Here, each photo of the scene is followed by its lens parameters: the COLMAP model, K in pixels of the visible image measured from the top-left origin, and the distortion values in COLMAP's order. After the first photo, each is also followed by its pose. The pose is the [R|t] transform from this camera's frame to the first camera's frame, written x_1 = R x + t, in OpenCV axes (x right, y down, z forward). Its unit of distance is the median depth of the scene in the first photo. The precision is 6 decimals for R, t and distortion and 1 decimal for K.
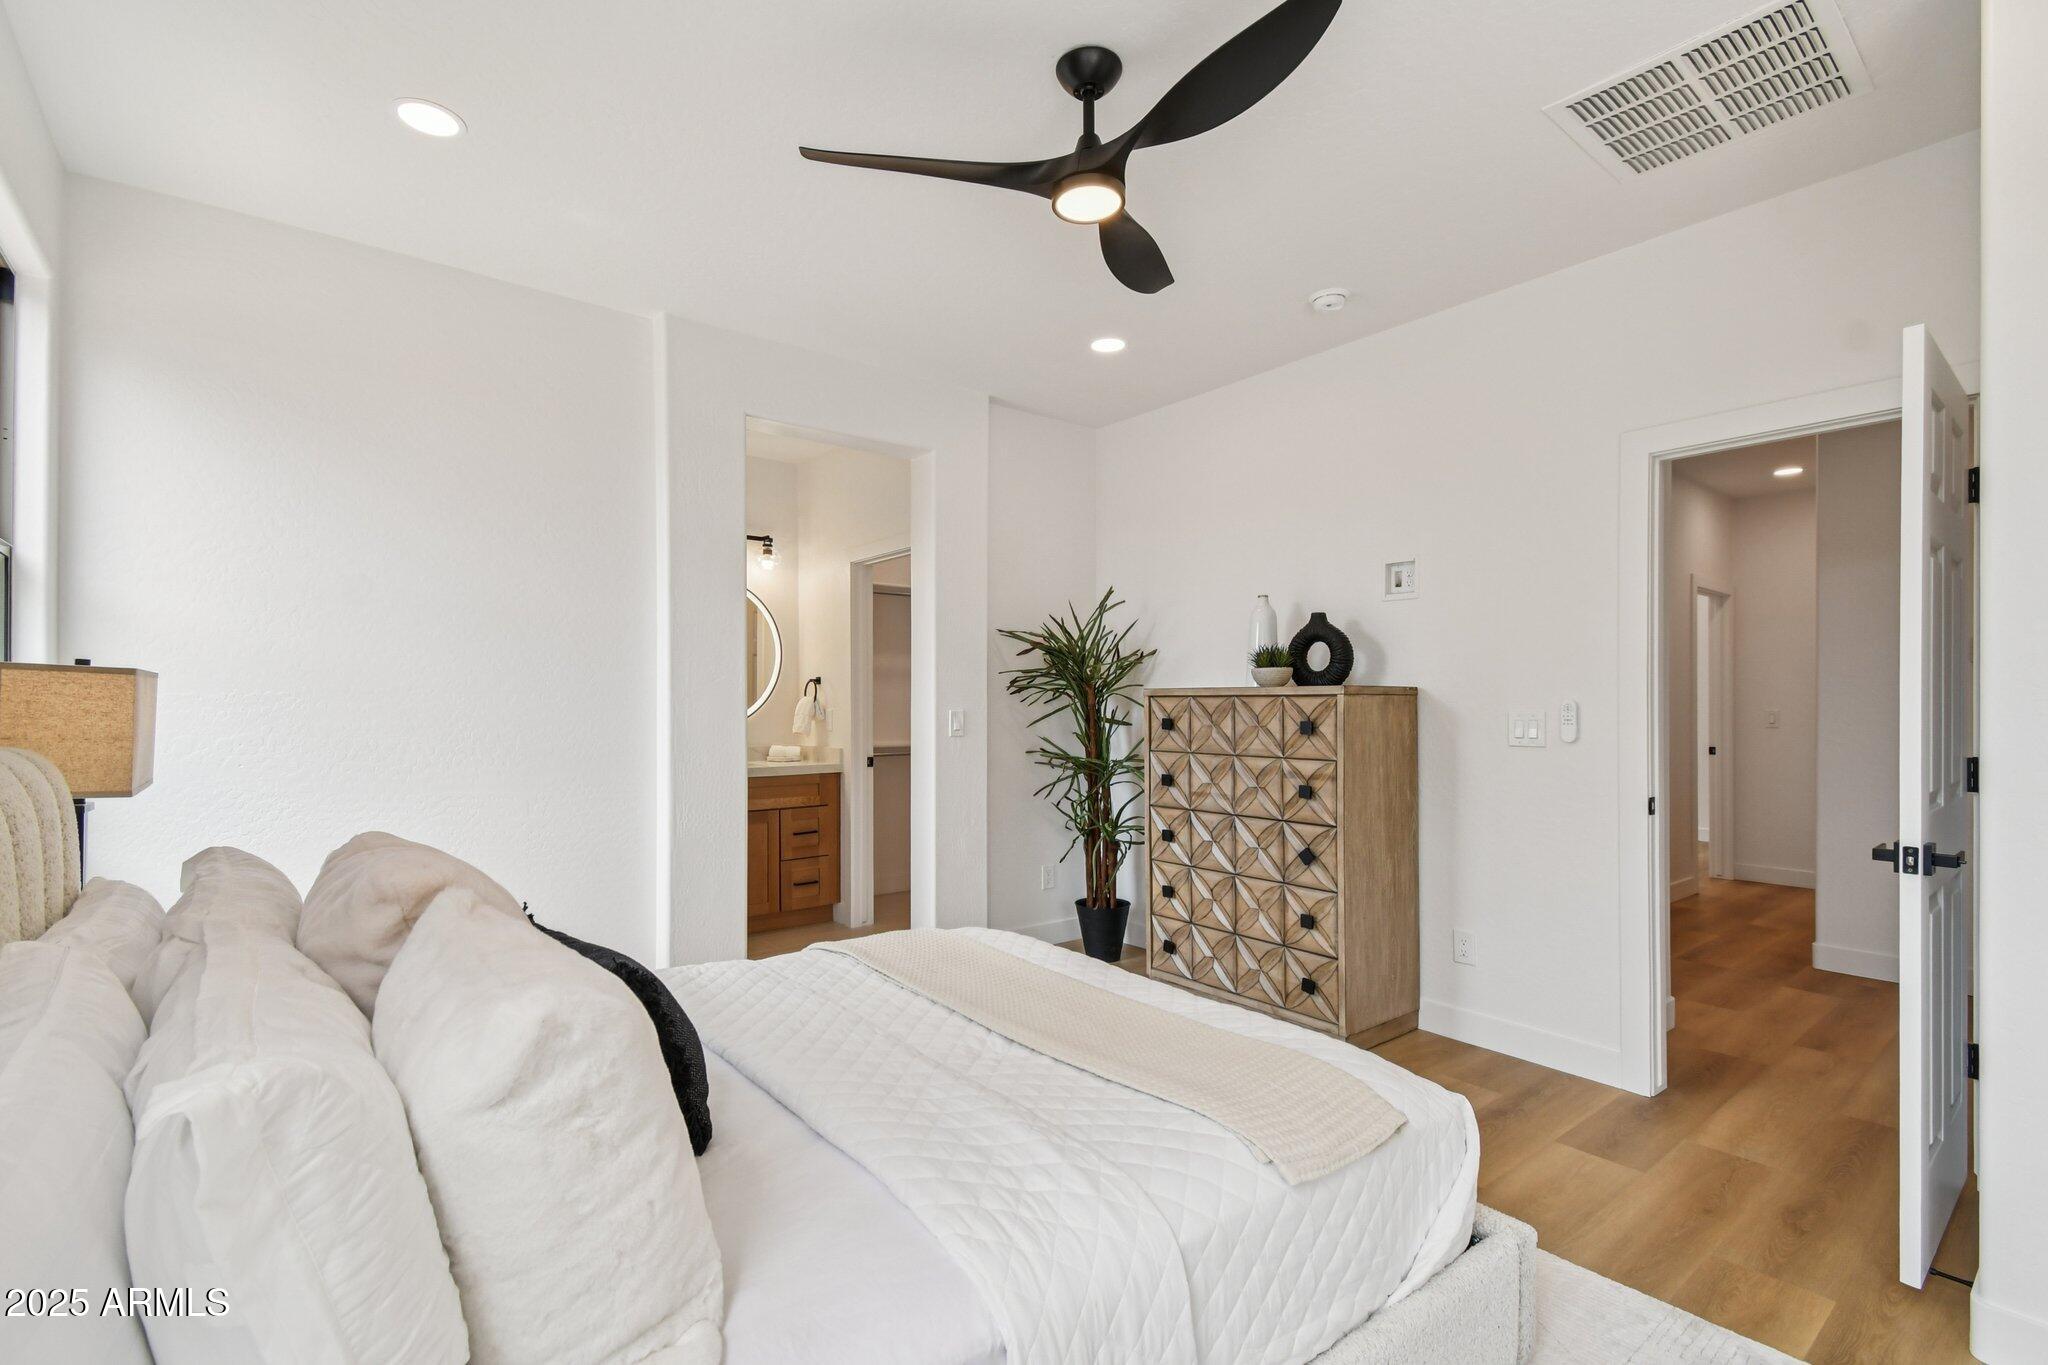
lens RADIAL K [[925.9, 0, 1026.8], [0, 925.9, 691.3], [0, 0, 1]] dist [0.019102, -0.000060]
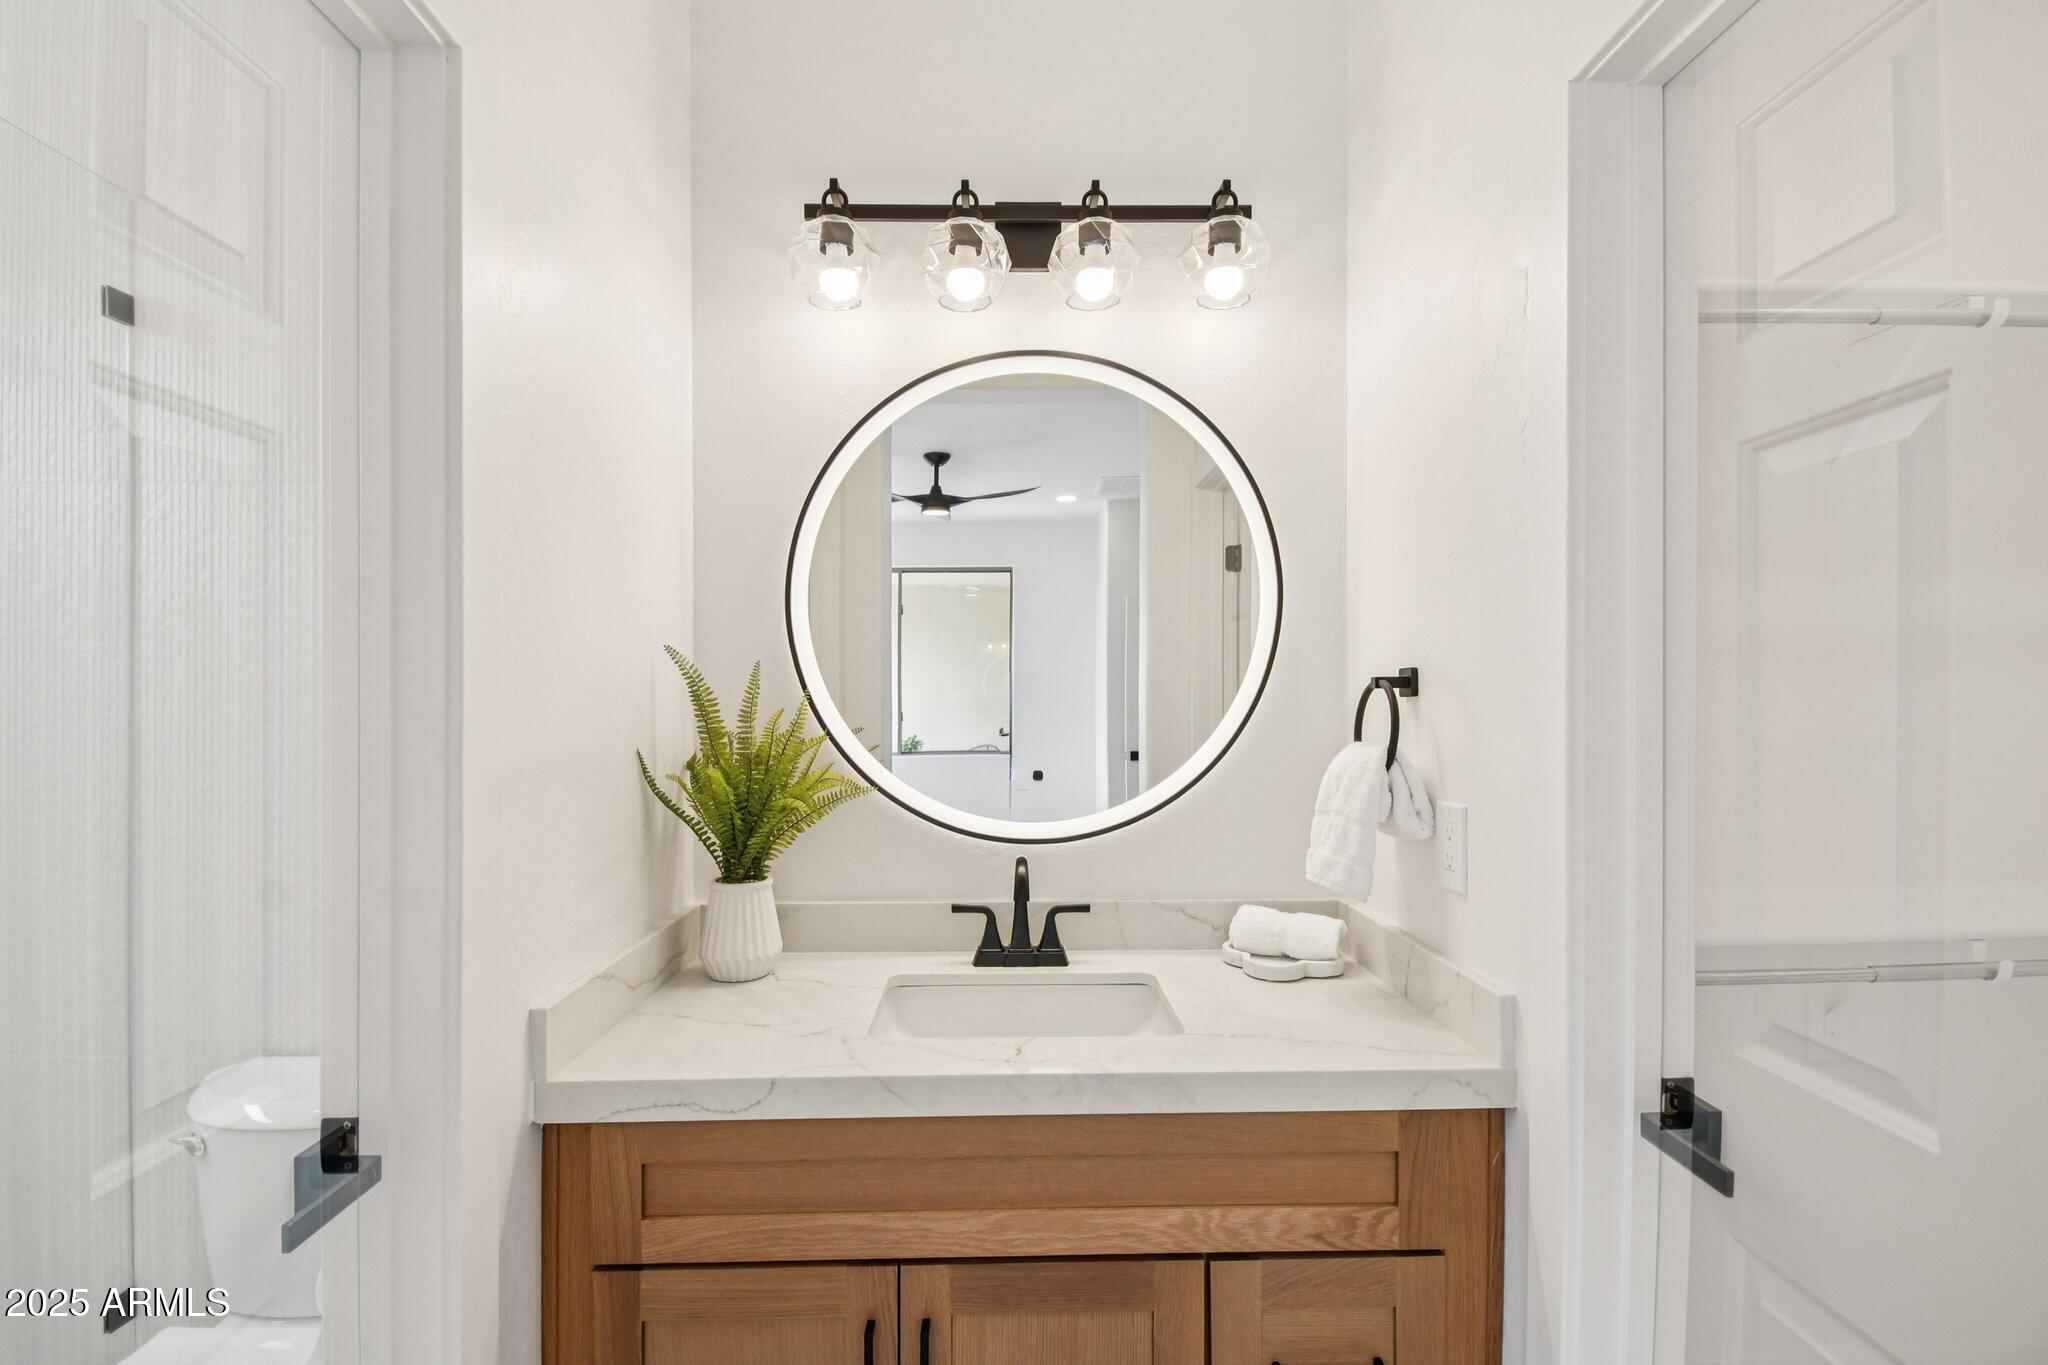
lens RADIAL K [[925.9, 0, 1026.8], [0, 925.9, 691.3], [0, 0, 1]] dist [0.019102, -0.000060]
pose [[0.788370, -0.000755, -0.615201, -0.151269], [-0.000193, 0.999999, -0.001475, -0.008786], [0.615201, 0.001281, 0.788369, 0.739684]]
